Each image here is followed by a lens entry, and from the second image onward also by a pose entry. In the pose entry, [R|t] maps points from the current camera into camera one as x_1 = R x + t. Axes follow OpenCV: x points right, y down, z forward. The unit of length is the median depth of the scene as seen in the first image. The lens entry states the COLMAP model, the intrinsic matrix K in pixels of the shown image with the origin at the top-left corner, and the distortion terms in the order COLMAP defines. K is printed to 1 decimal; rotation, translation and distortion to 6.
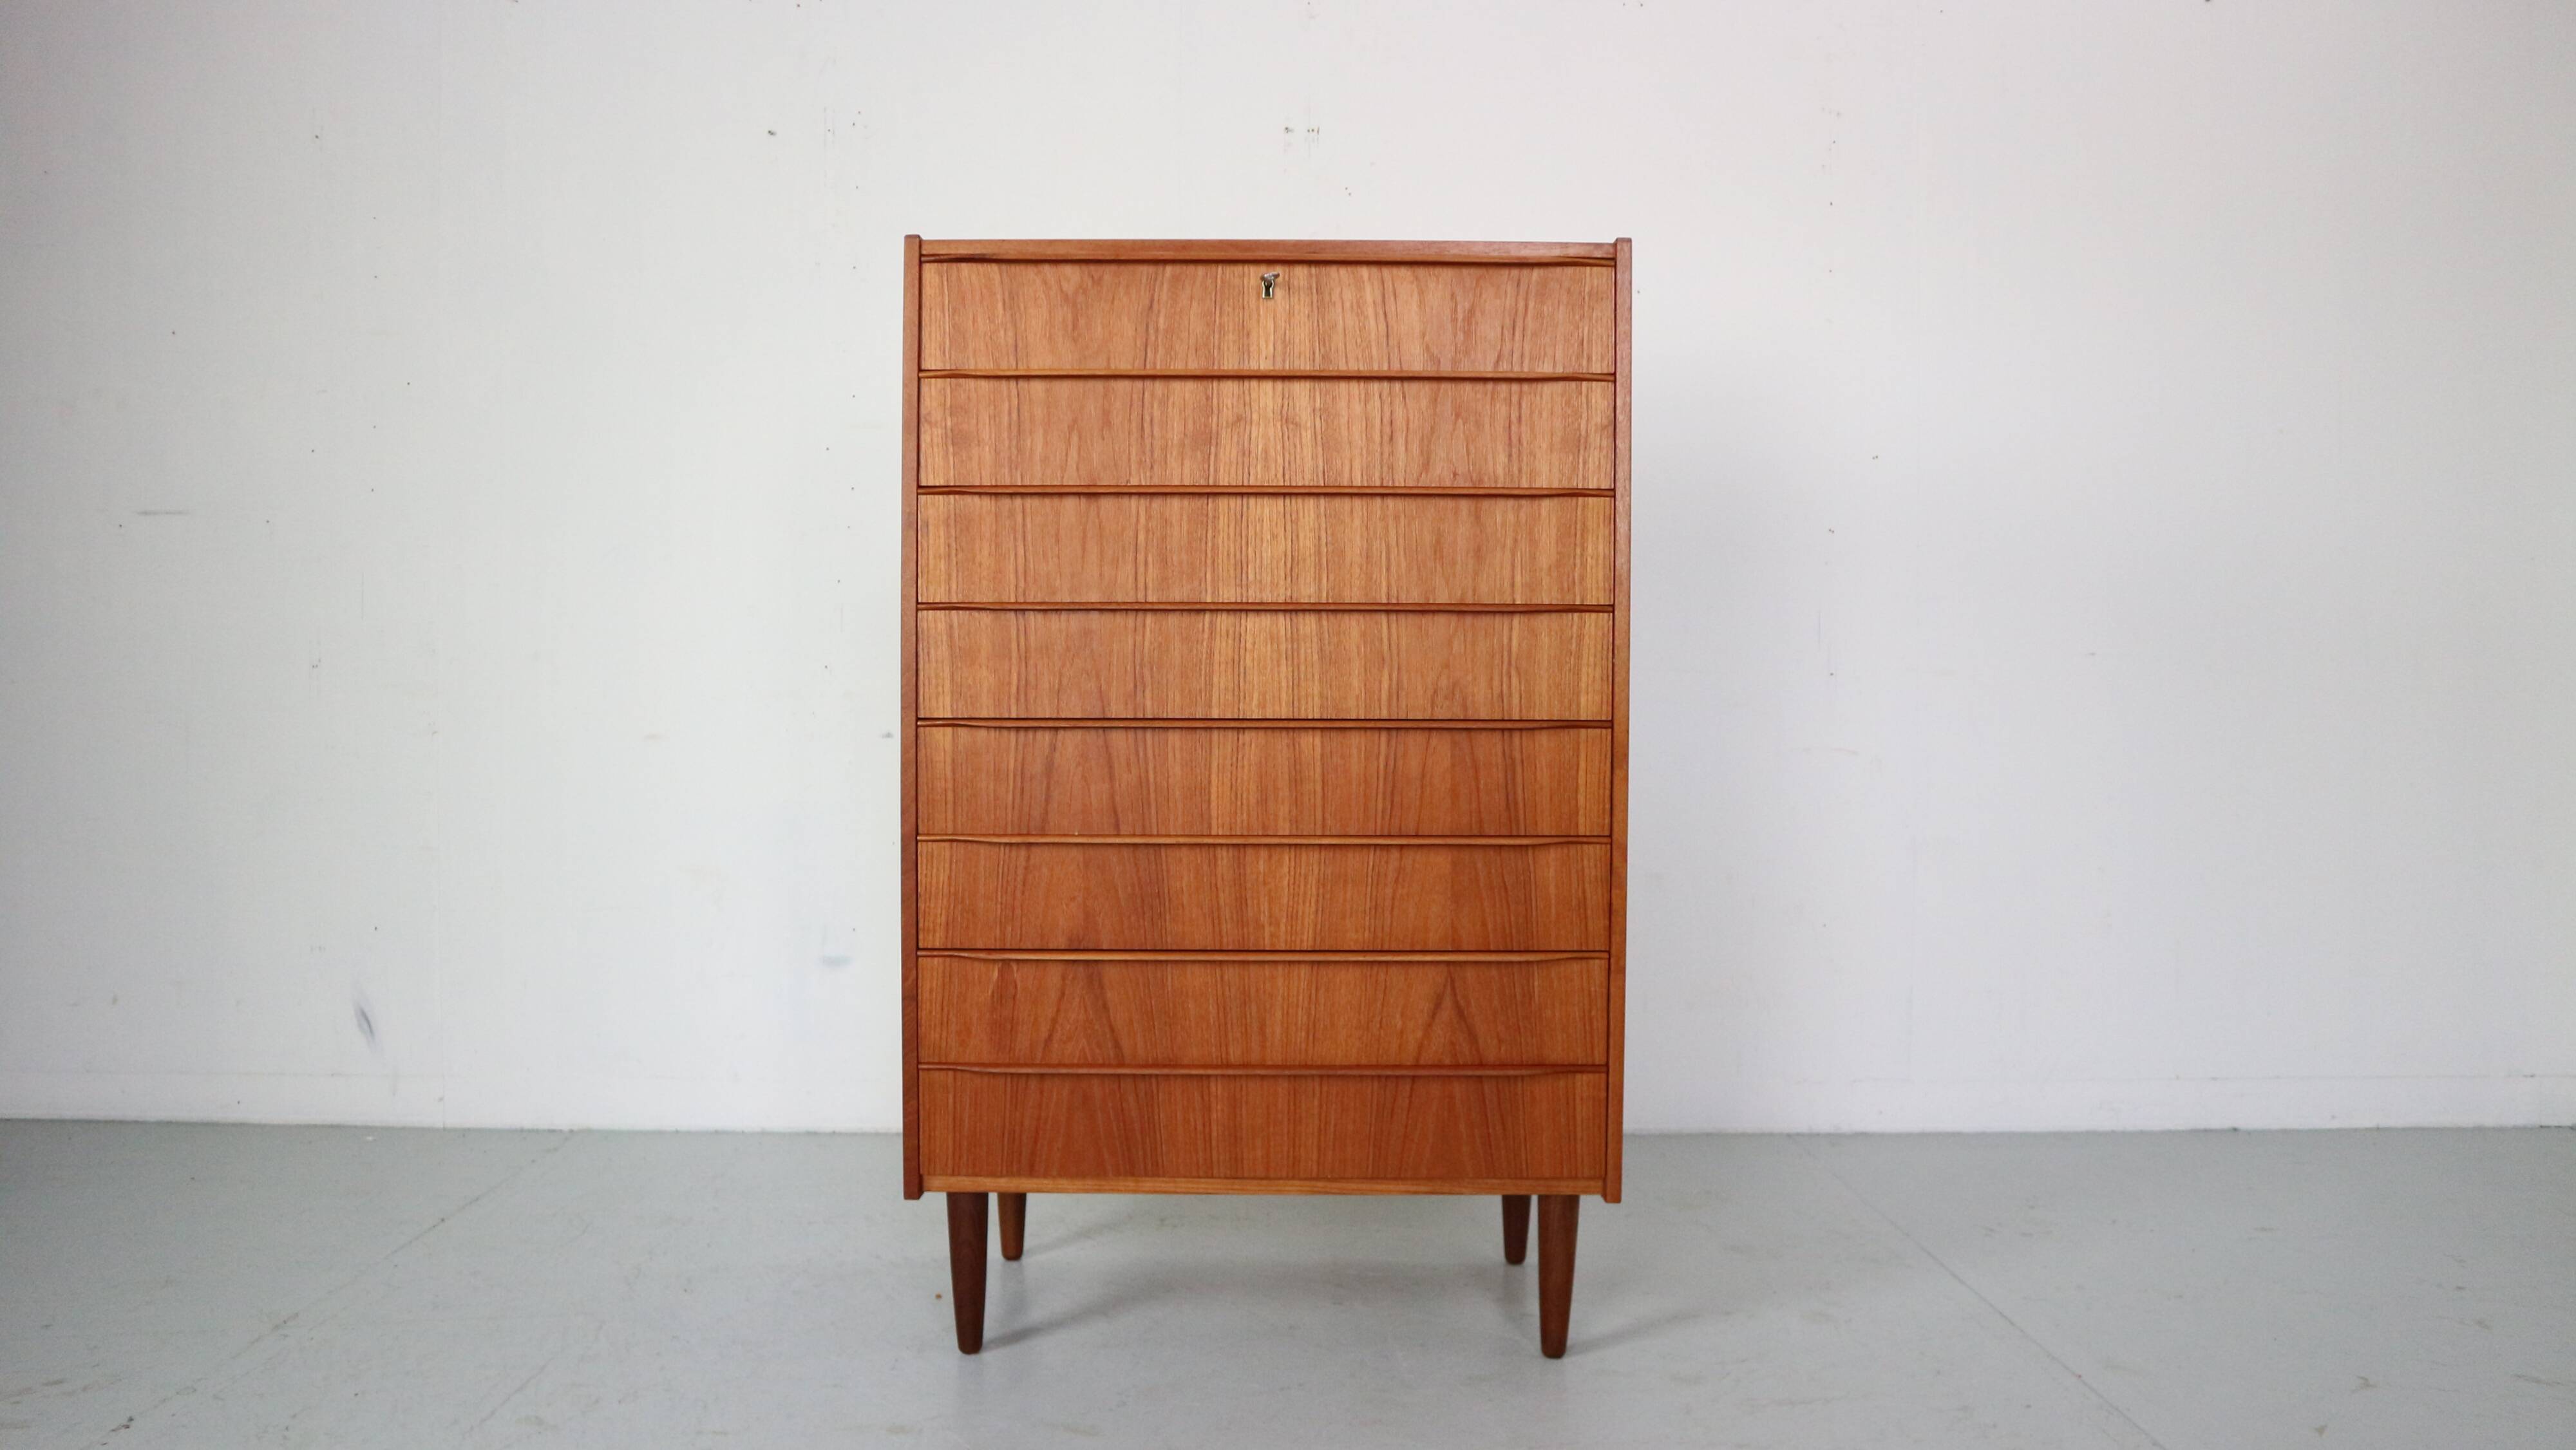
lens RADIAL K [[1866.8, 0, 1309.4], [0, 1866.8, 750.8], [0, 0, 1]] dist [-0.121533, 0.080775]
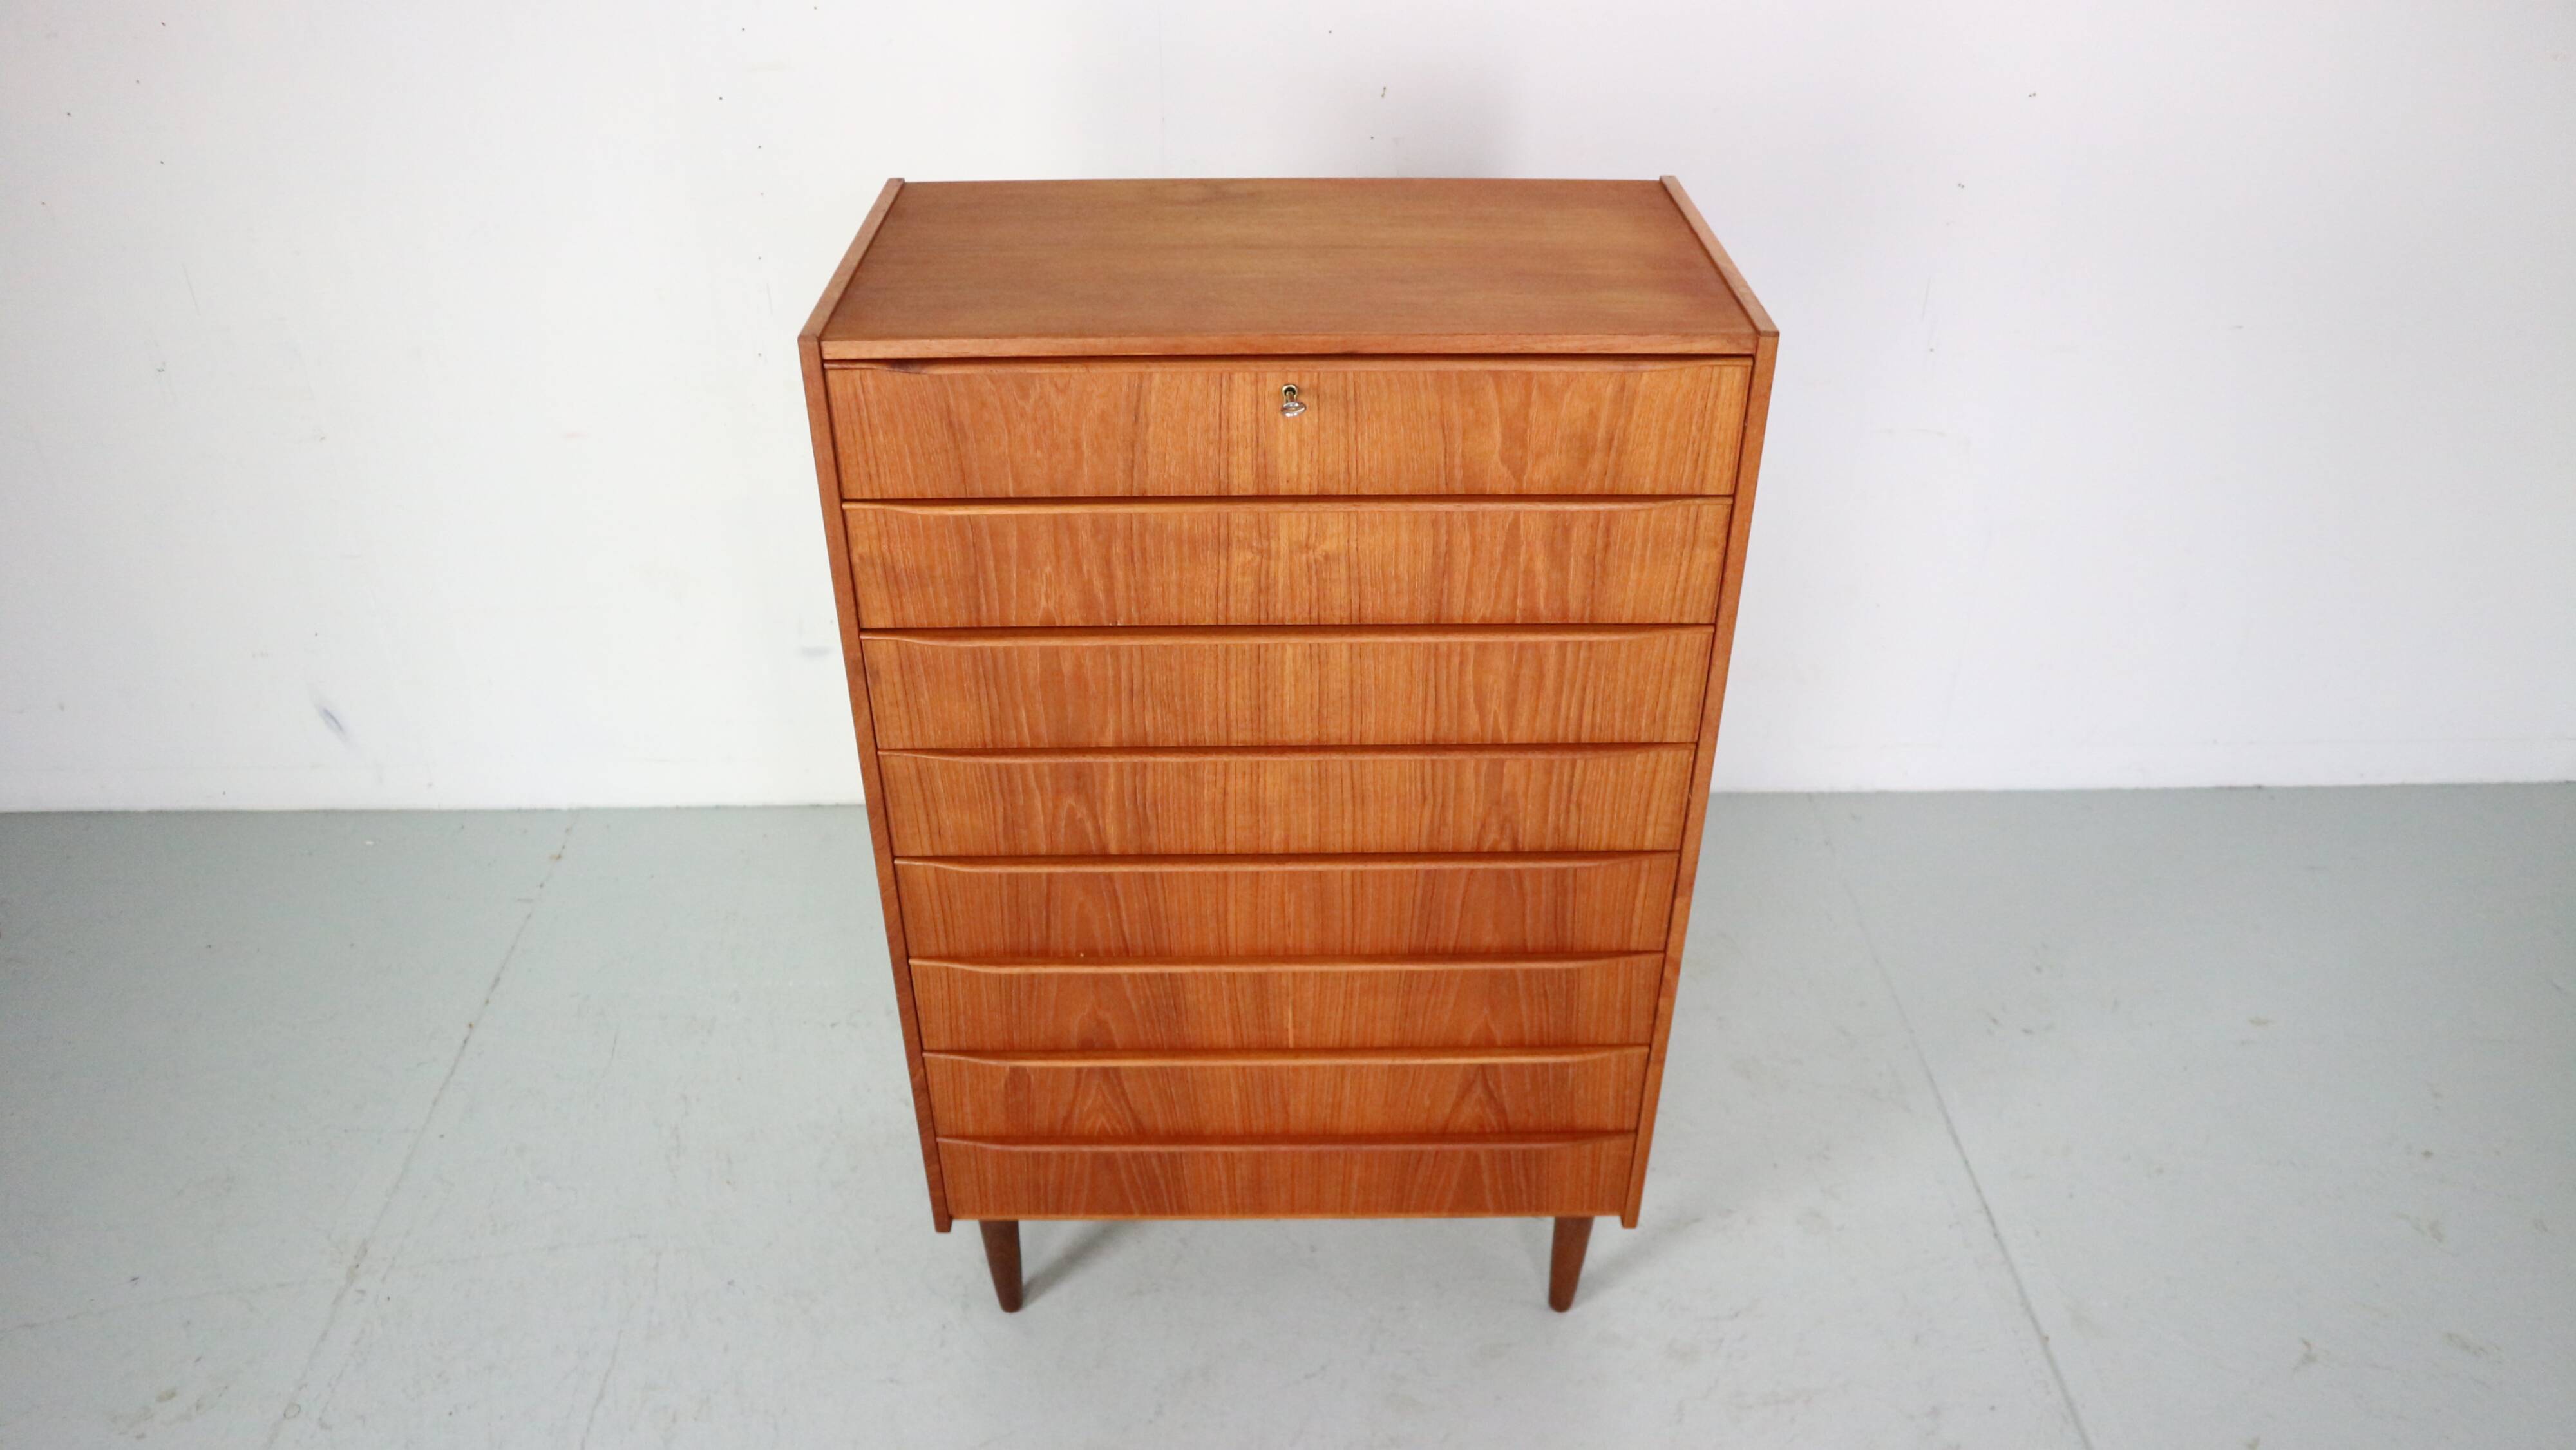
lens RADIAL K [[1866.8, 0, 1307.7], [0, 1866.8, 763.2], [0, 0, 1]] dist [-0.121533, 0.080775]
pose [[0.999992, -0.000622, 0.003983, -0.017907], [-0.001628, 0.841554, 0.540170, -0.528612], [-0.003688, -0.540172, 0.841547, 0.280012]]
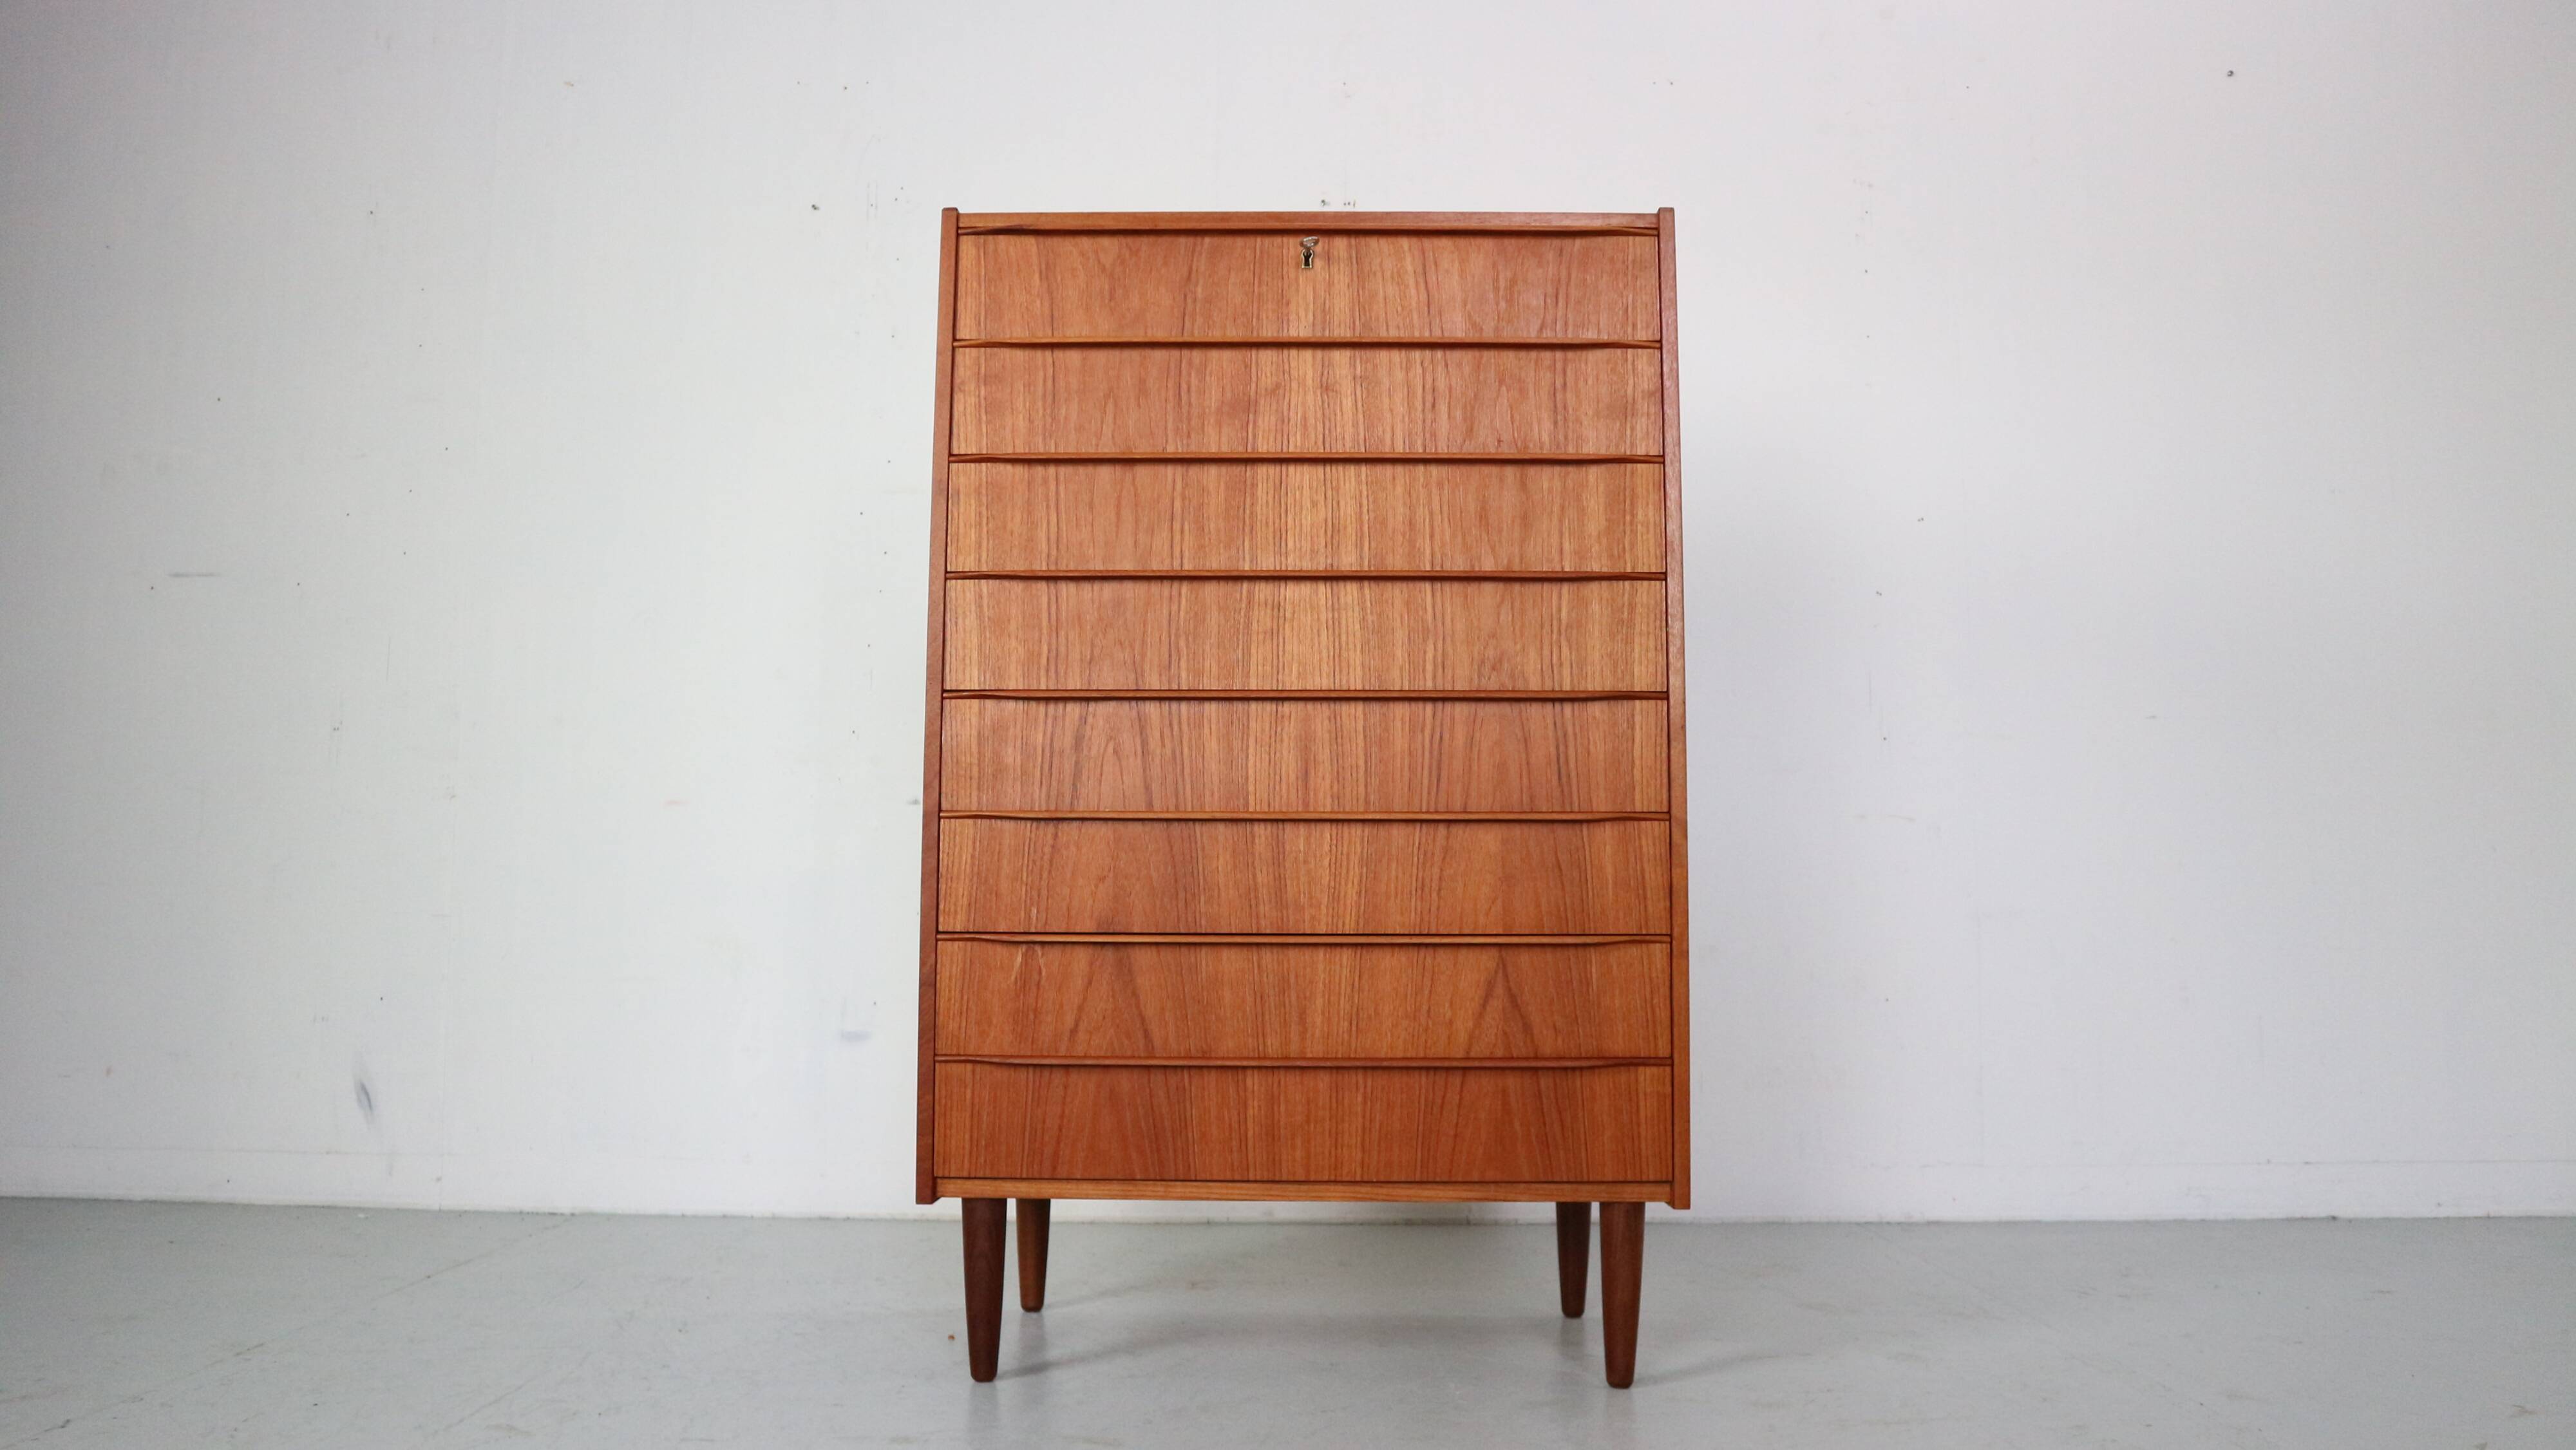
lens RADIAL K [[1866.8, 0, 1305.2], [0, 1866.8, 737.6], [0, 0, 1]] dist [-0.121533, 0.080775]
pose [[0.999807, -0.003207, -0.019383, -0.005071], [0.000655, 0.991482, -0.130245, 0.131537], [0.019636, 0.130207, 0.991292, 0.052429]]
